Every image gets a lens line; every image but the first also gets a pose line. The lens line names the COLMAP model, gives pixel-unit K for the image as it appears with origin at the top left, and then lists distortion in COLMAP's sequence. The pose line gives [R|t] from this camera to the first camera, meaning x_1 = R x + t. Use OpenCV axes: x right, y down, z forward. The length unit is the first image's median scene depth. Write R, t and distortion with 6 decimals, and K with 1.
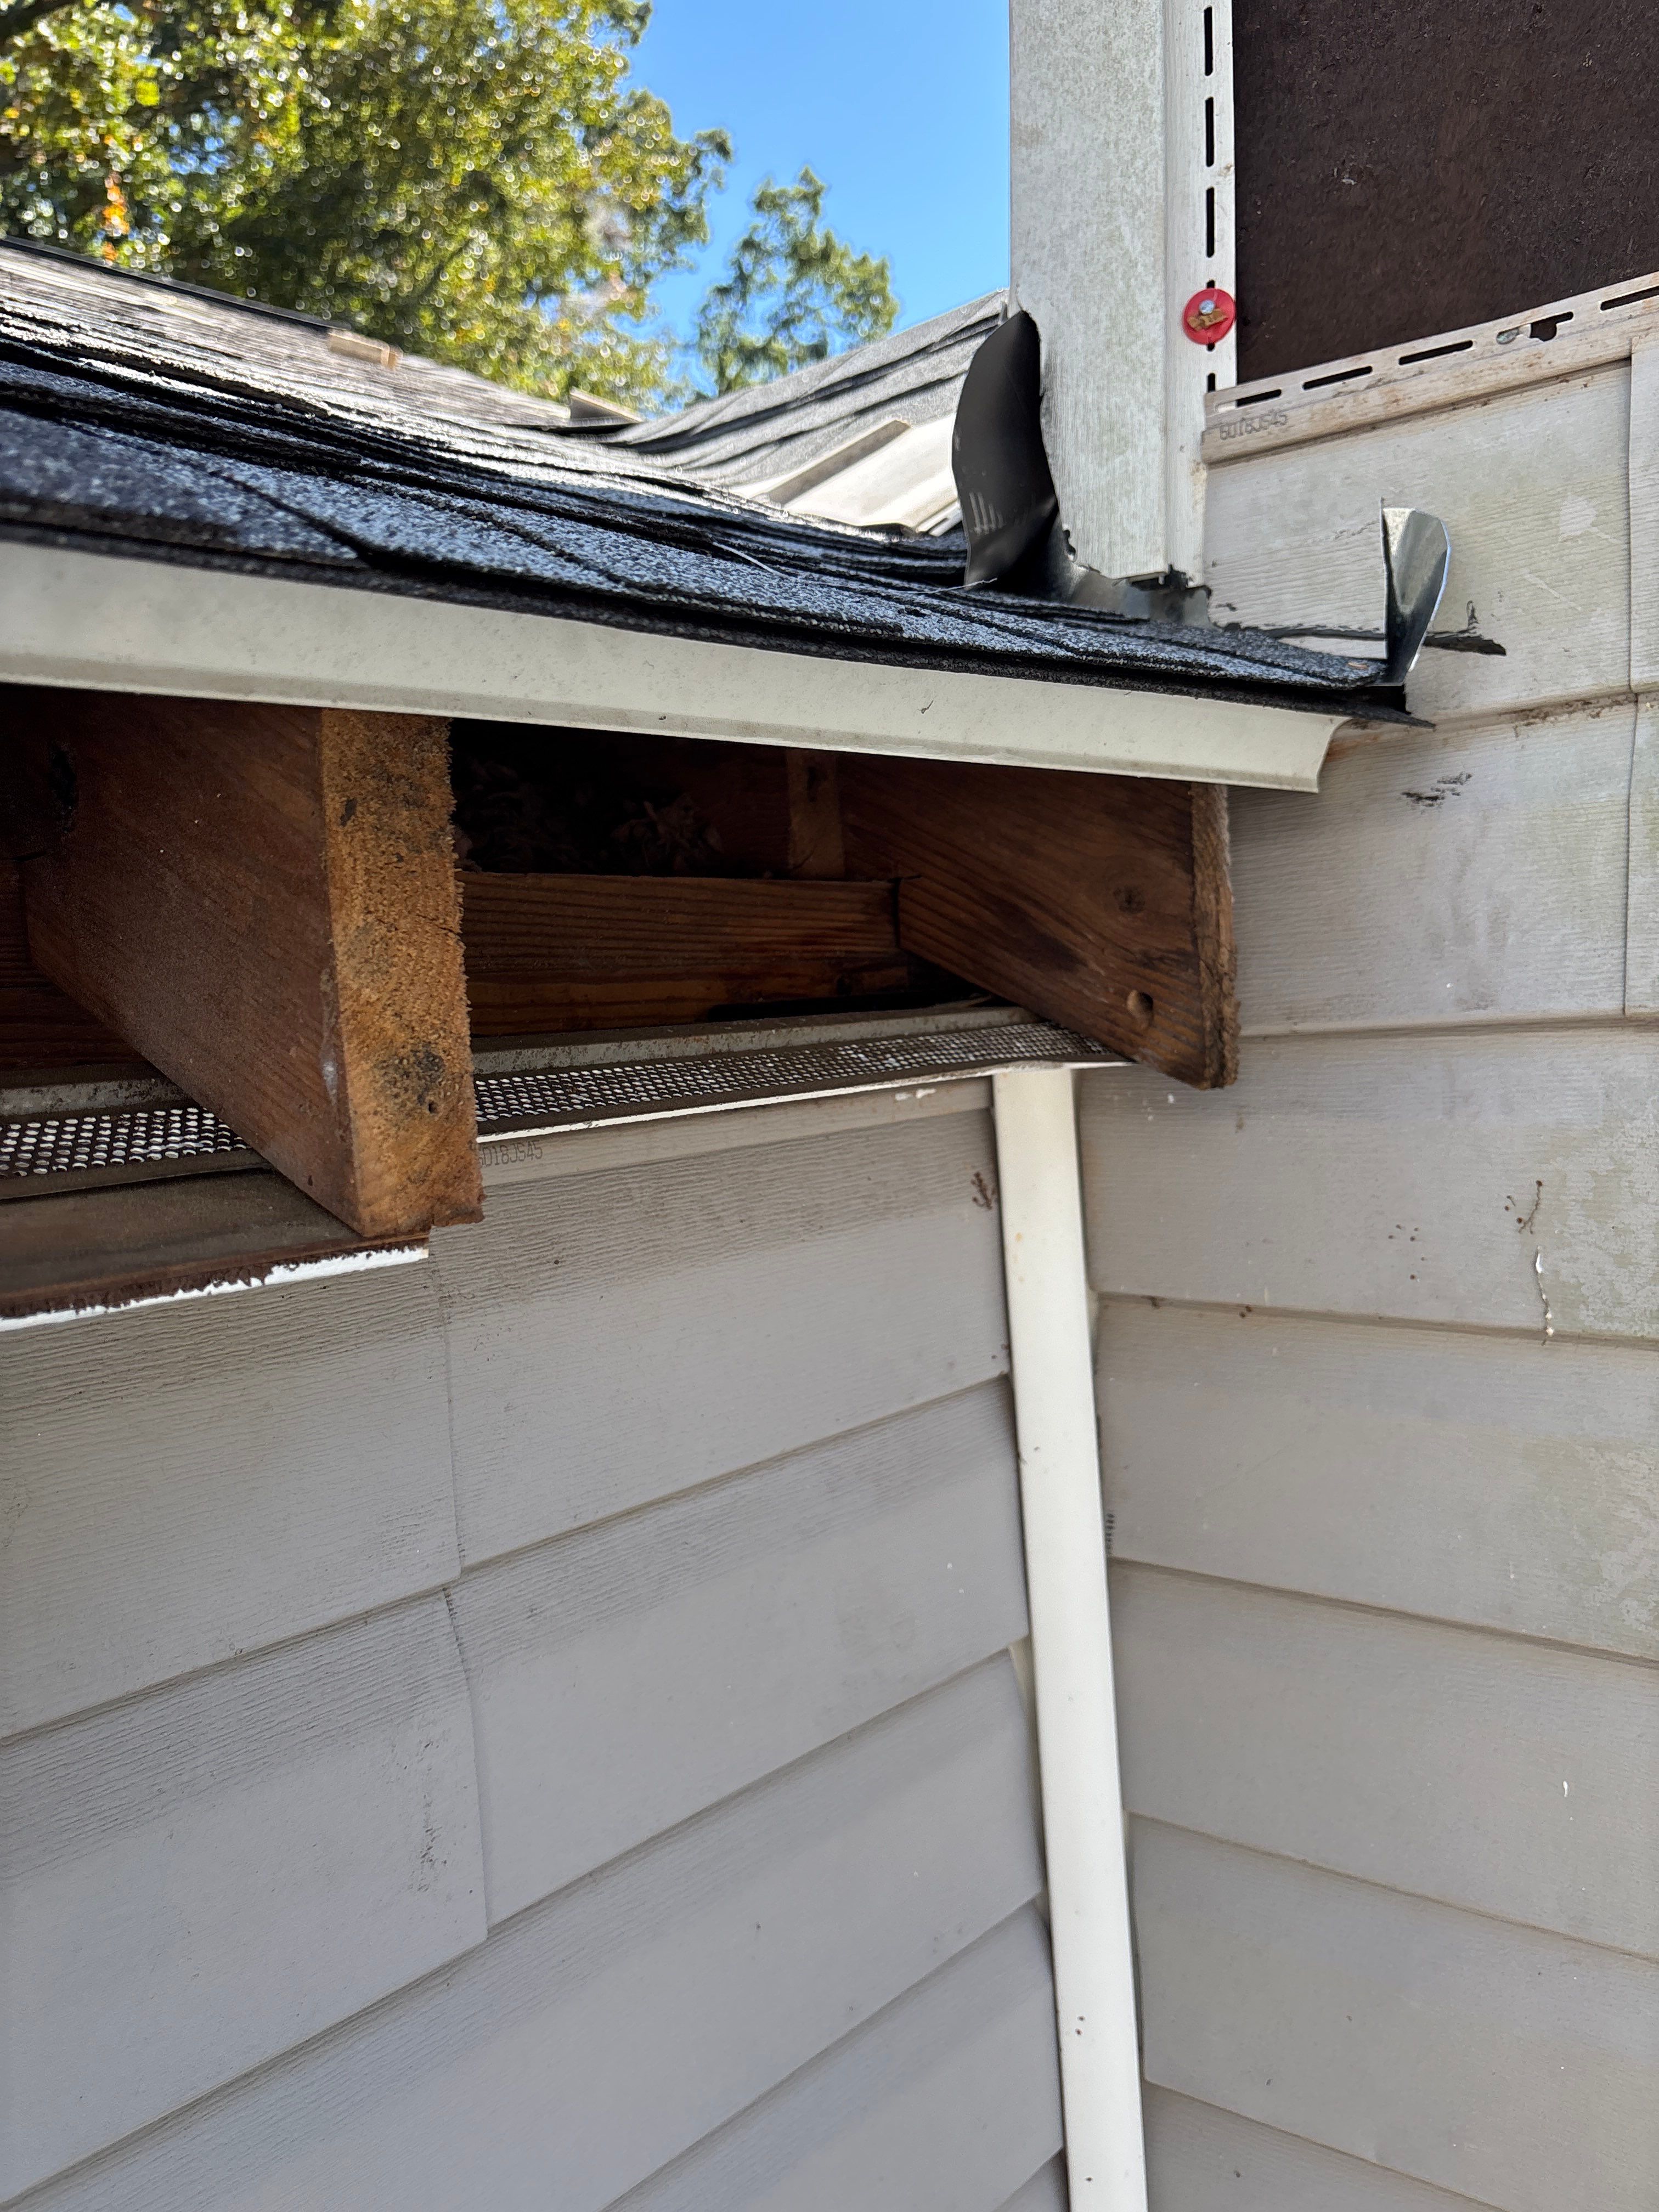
lens RADIAL K [[1716.9, 0, 824.9], [0, 1716.9, 1100.5], [0, 0, 1]] dist [0.030761, -0.037786]
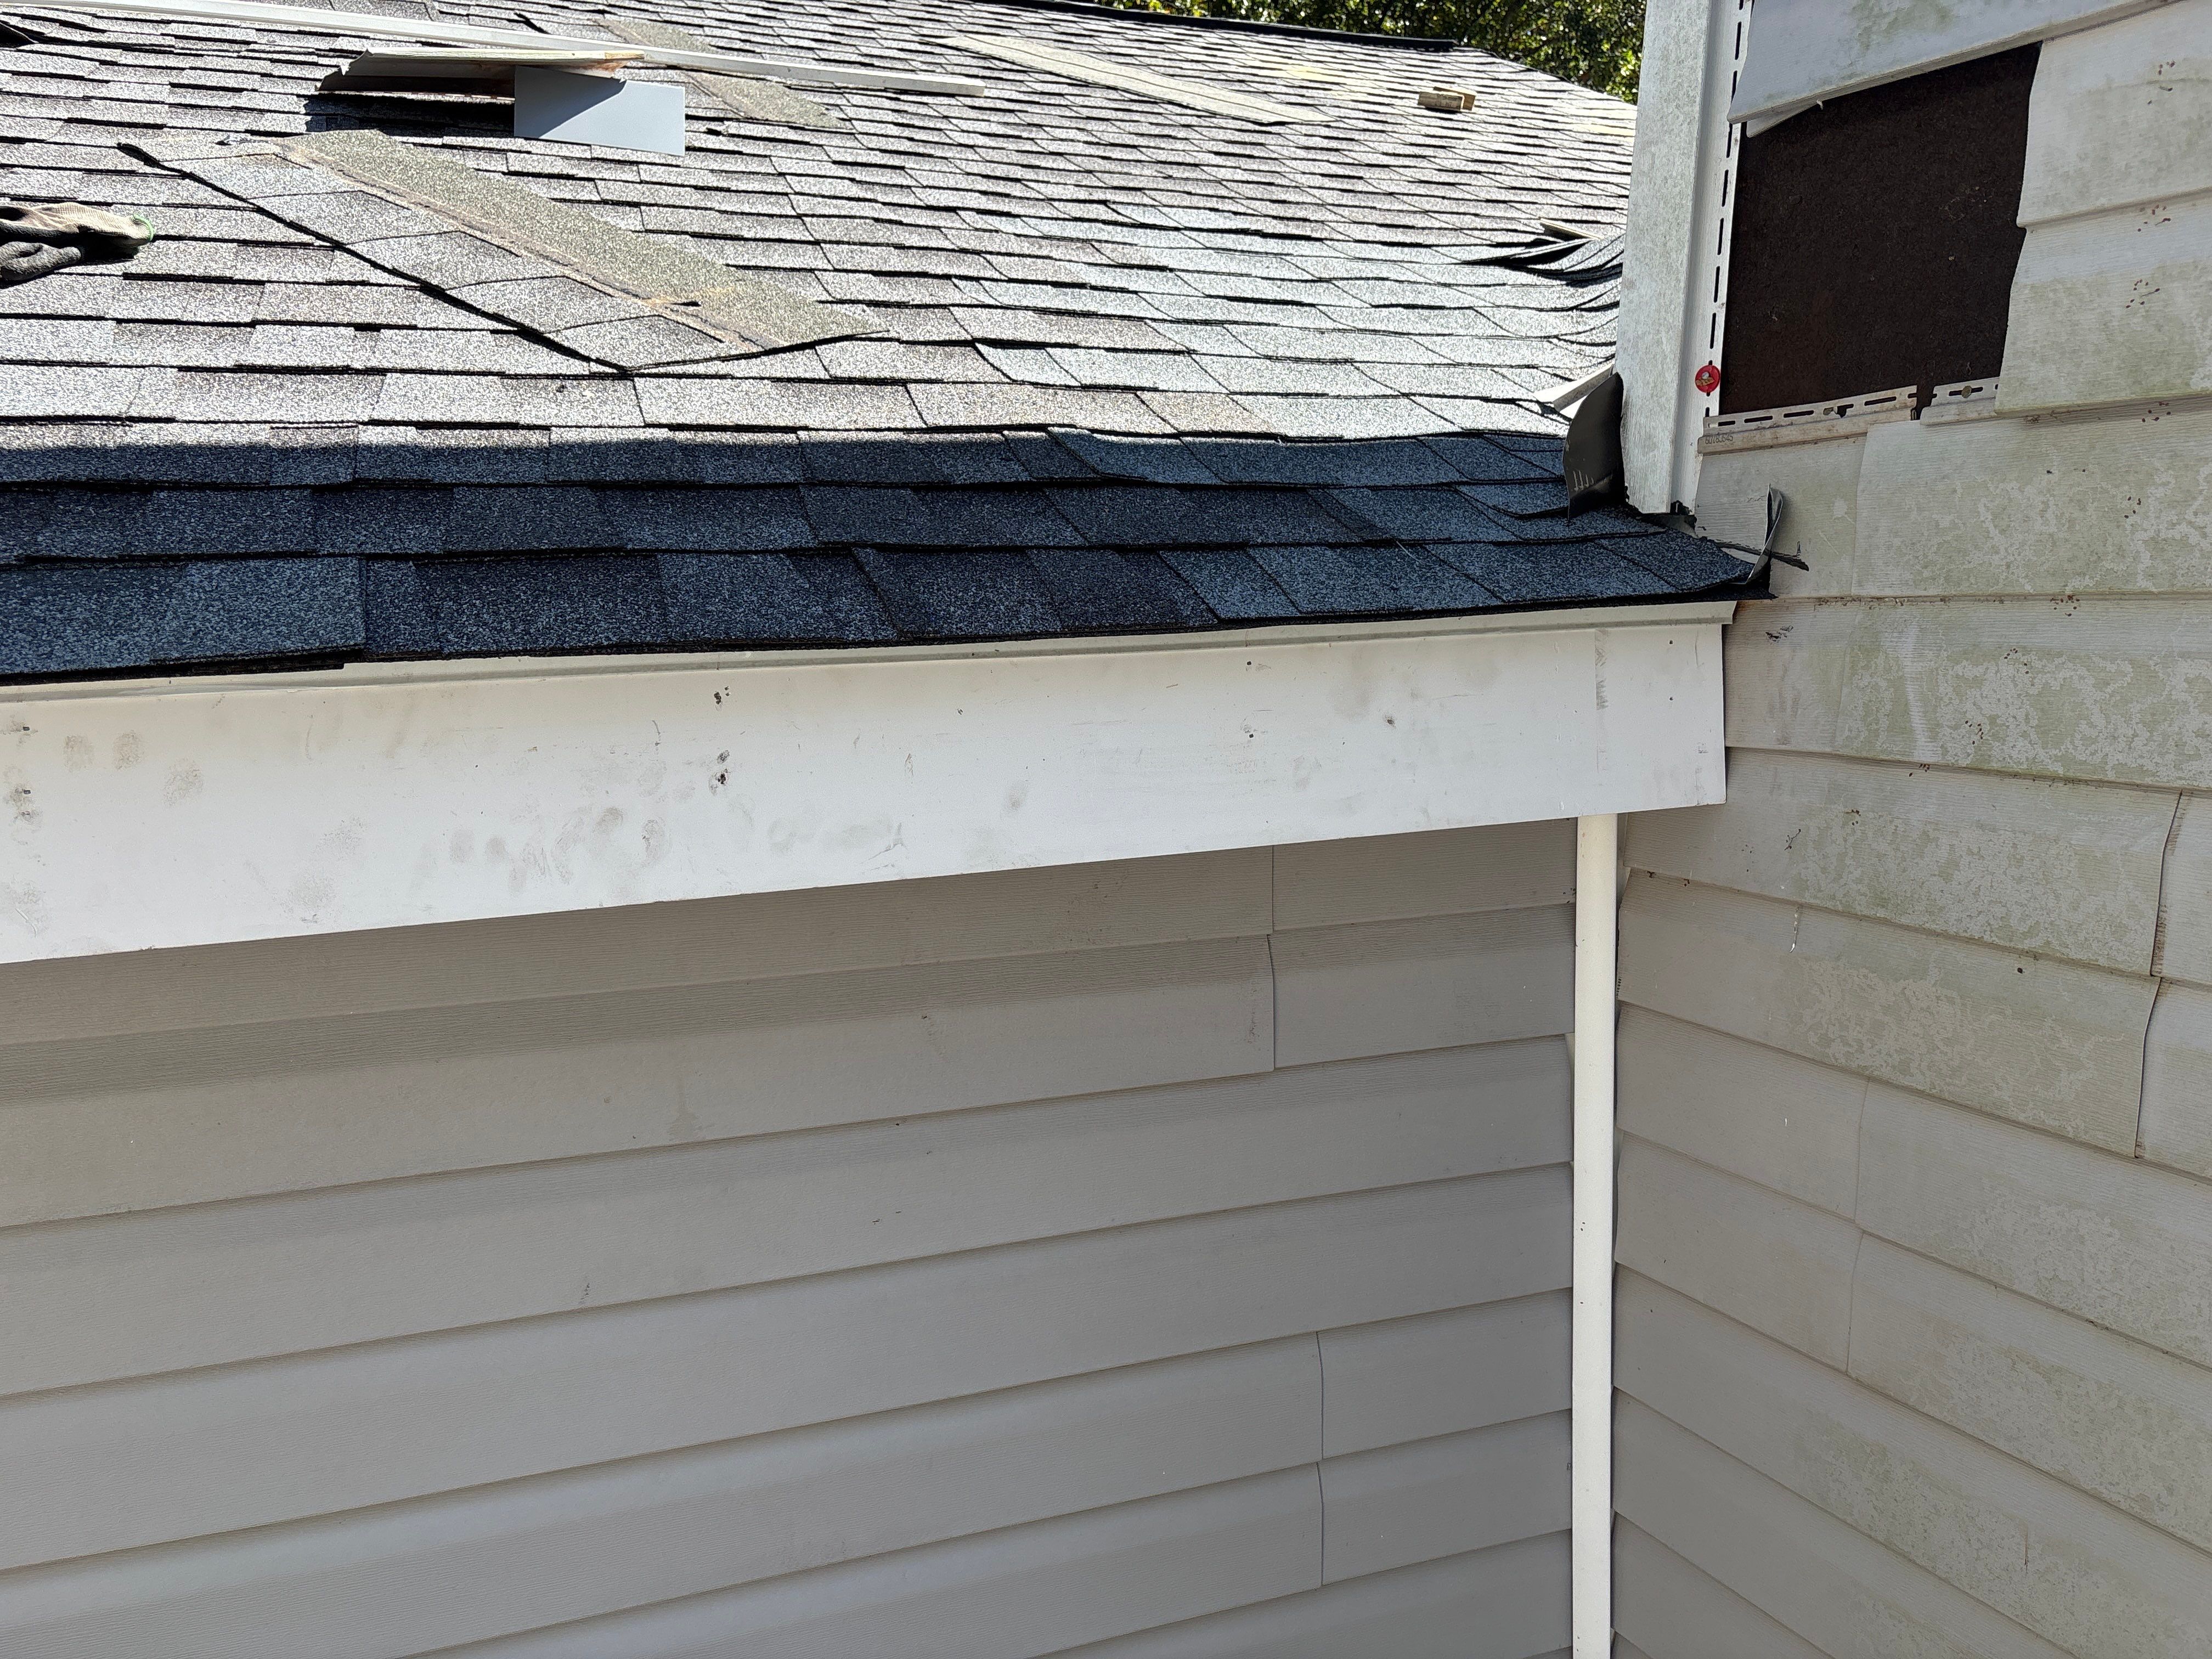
lens RADIAL K [[1716.9, 0, 1099.0], [0, 1716.9, 828.7], [0, 0, 1]] dist [0.030761, -0.037786]
pose [[0.888148, 0.101583, -0.448191, 0.558006], [-0.064841, 0.993207, 0.096620, -0.092976], [0.454961, -0.056751, 0.888701, -1.132210]]
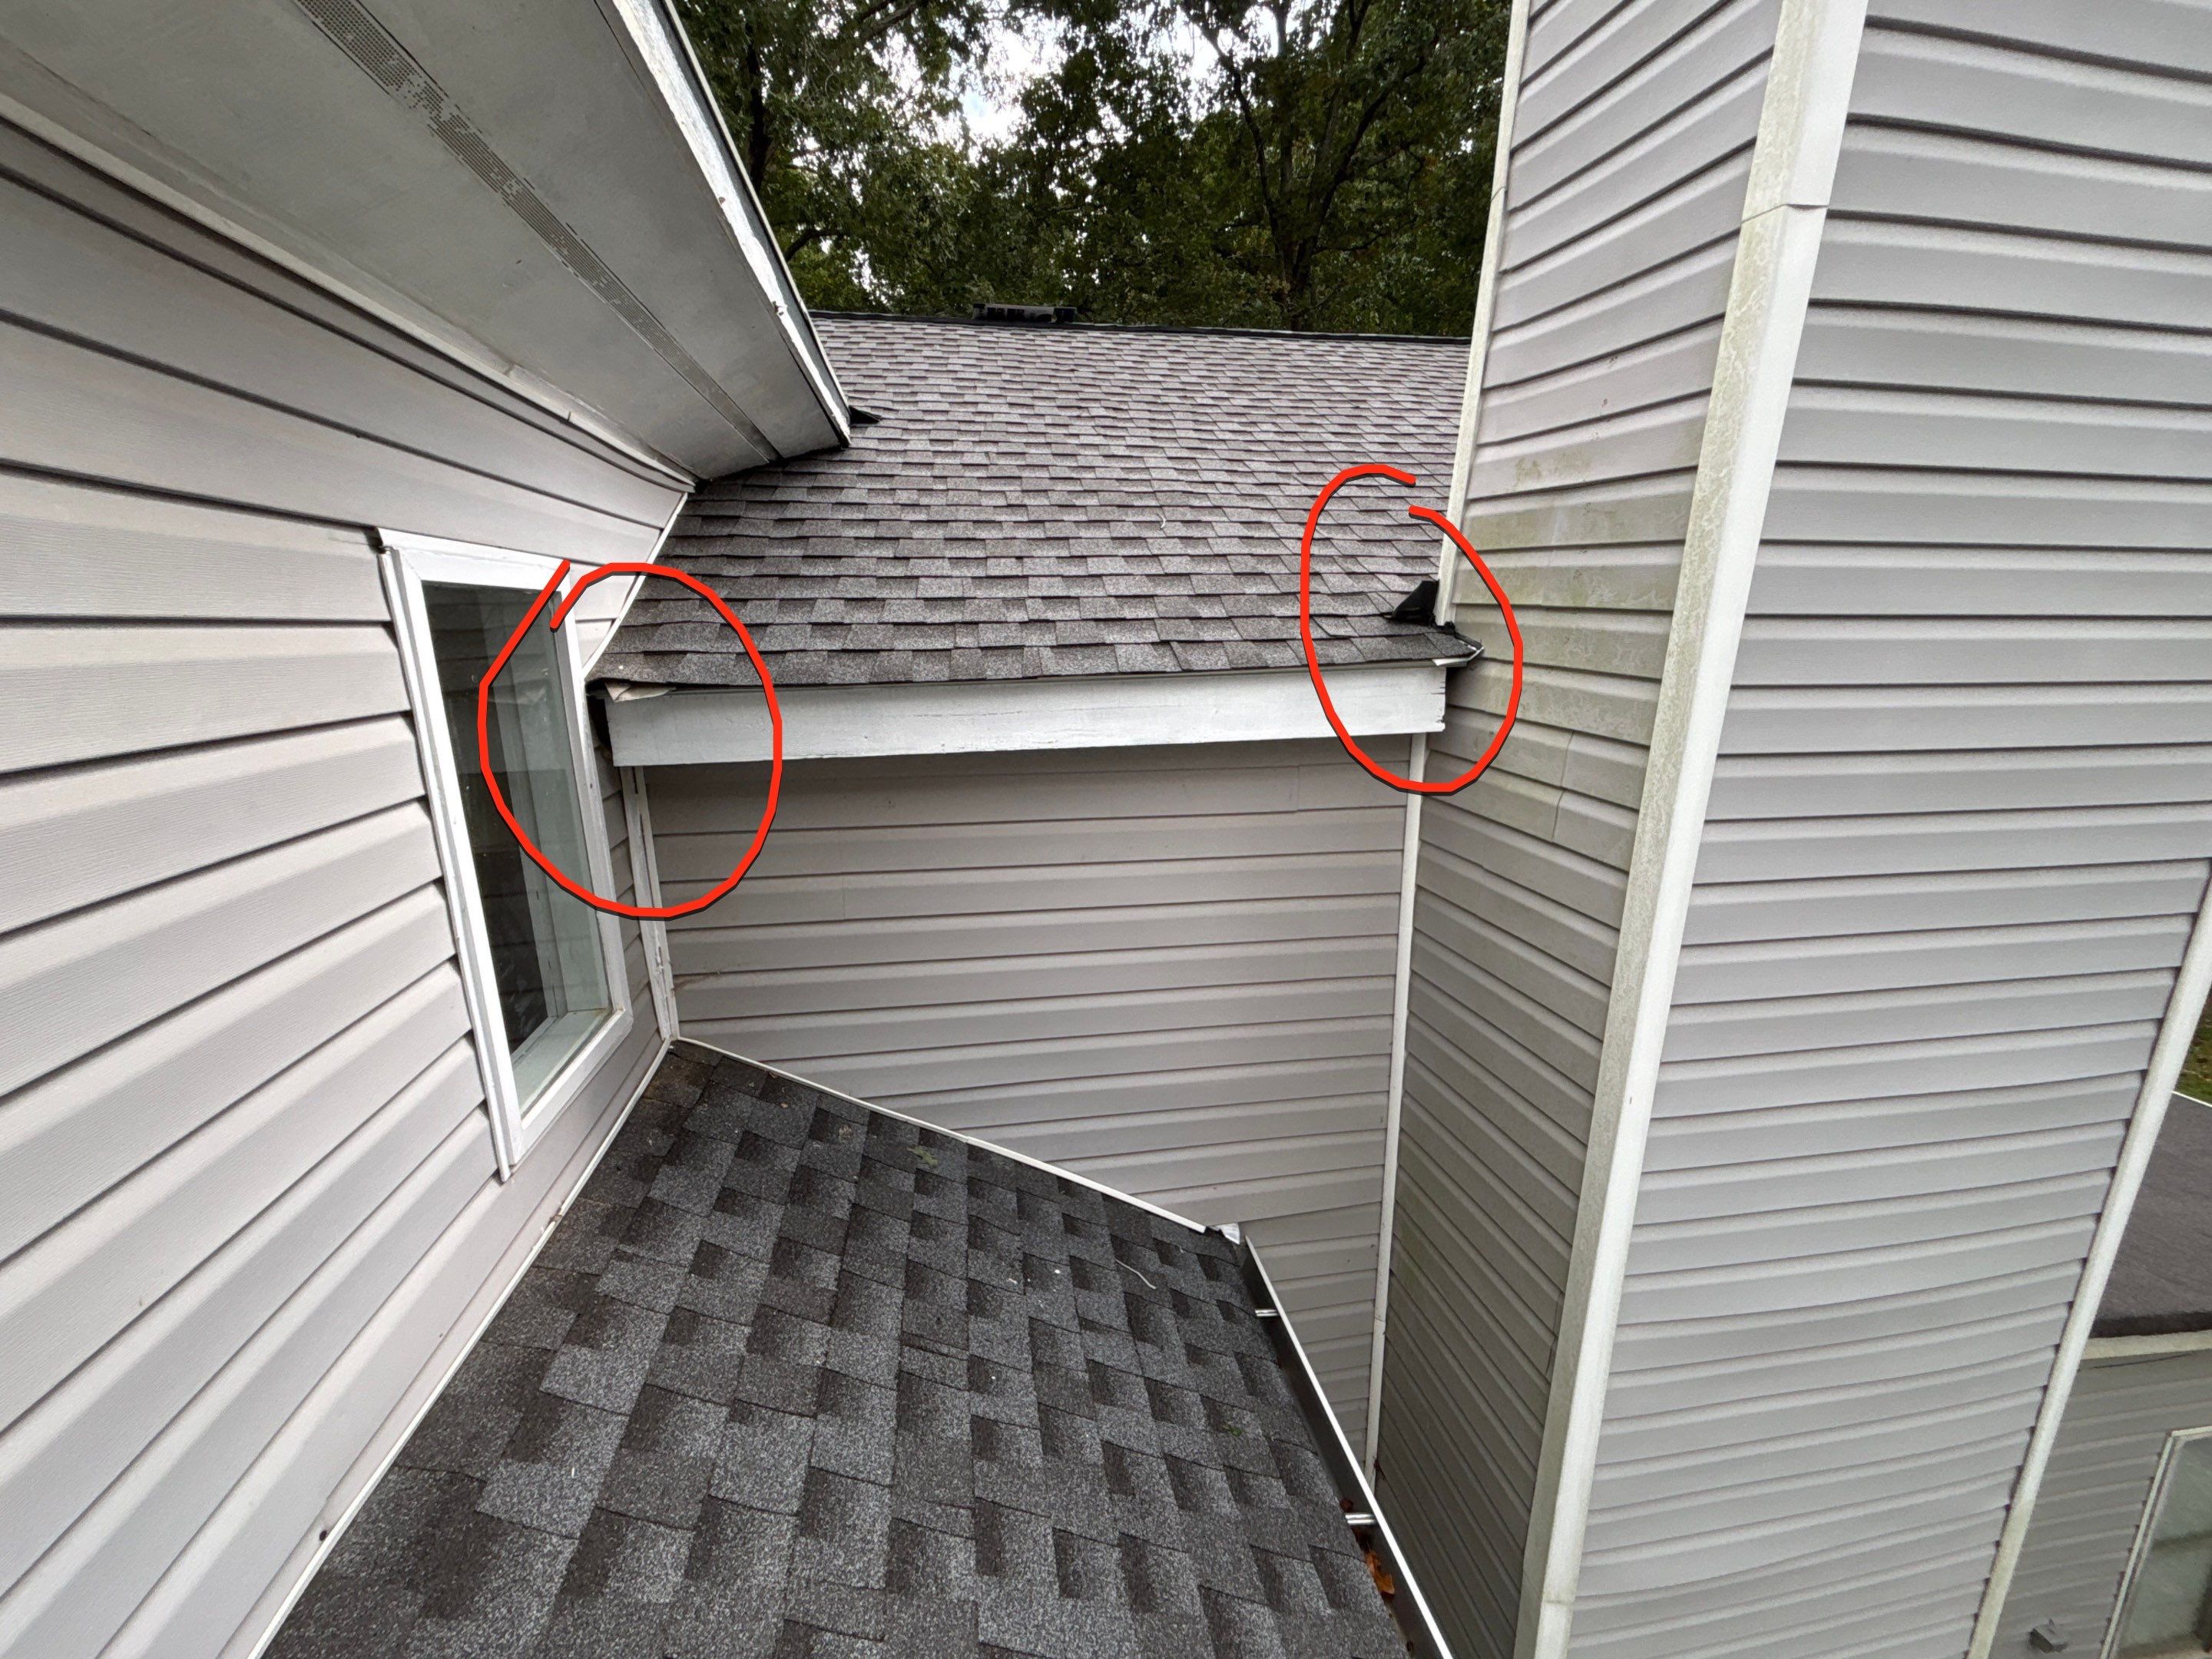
lens RADIAL K [[881.8, 0, 1098.2], [0, 881.8, 827.0], [0, 0, 1]] dist [0.000555, 0.000002]
pose [[0.771325, 0.206124, -0.602139, 1.341238], [-0.079611, 0.969919, 0.230042, -0.265546], [0.631443, -0.129500, 0.764532, -2.313417]]
